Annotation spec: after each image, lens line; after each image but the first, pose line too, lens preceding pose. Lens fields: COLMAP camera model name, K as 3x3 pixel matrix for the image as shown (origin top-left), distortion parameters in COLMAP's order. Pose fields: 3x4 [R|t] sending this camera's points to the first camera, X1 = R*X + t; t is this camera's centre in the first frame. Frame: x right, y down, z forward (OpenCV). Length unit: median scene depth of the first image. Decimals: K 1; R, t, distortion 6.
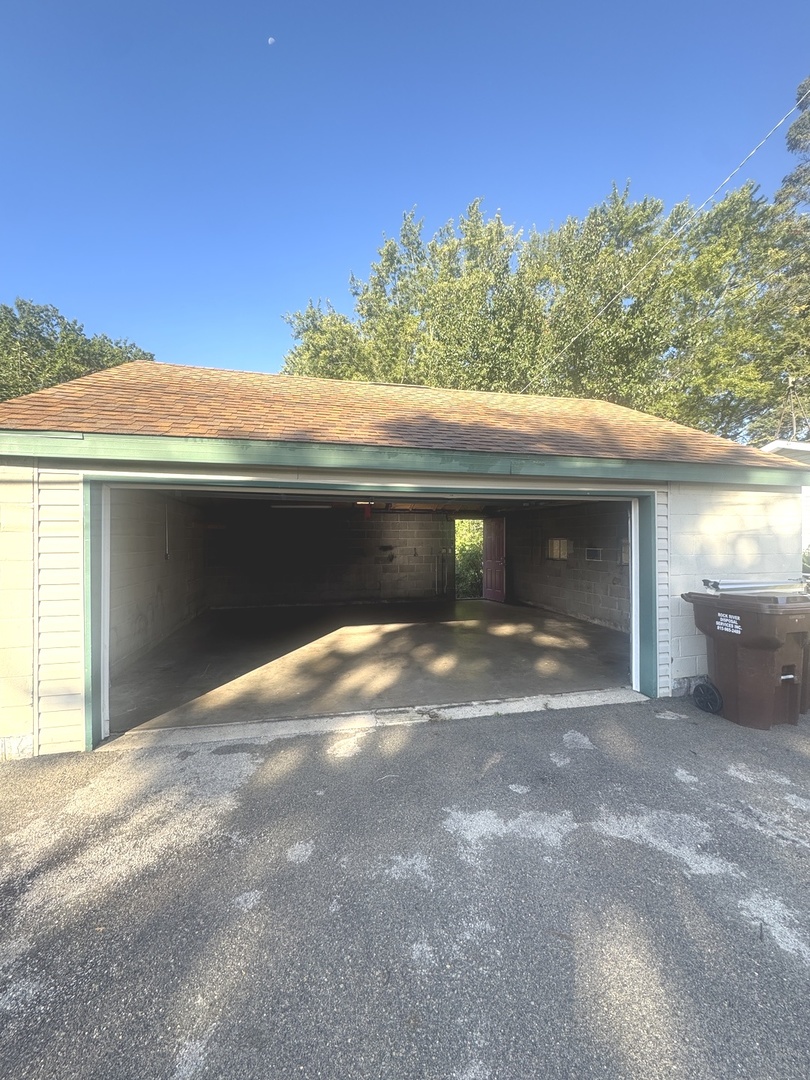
lens RADIAL K [[432.3, 0, 405.4], [0, 432.3, 540.2], [0, 0, 1]] dist [0.001402, -0.000159]
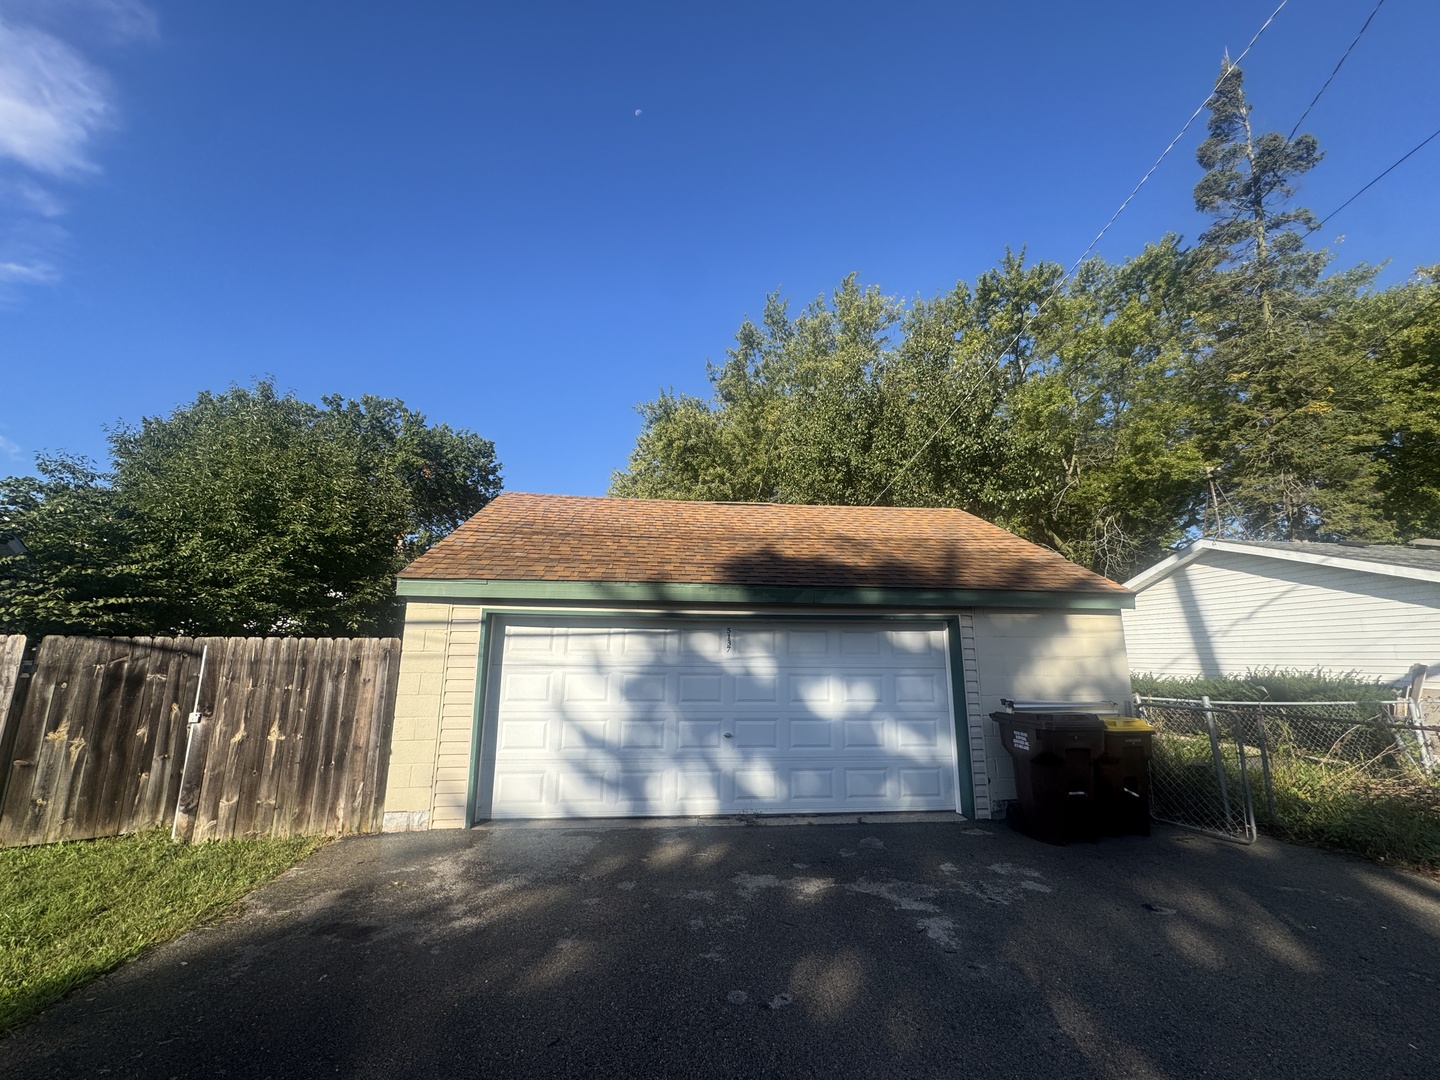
lens RADIAL K [[576.4, 0, 717.6], [0, 576.4, 541.6], [0, 0, 1]] dist [0.001402, -0.000159]
pose [[0.992591, -0.015266, -0.120542, 0.041239], [-0.007928, 0.981825, -0.189623, -0.004078], [0.121246, 0.189173, 0.974430, -0.141155]]
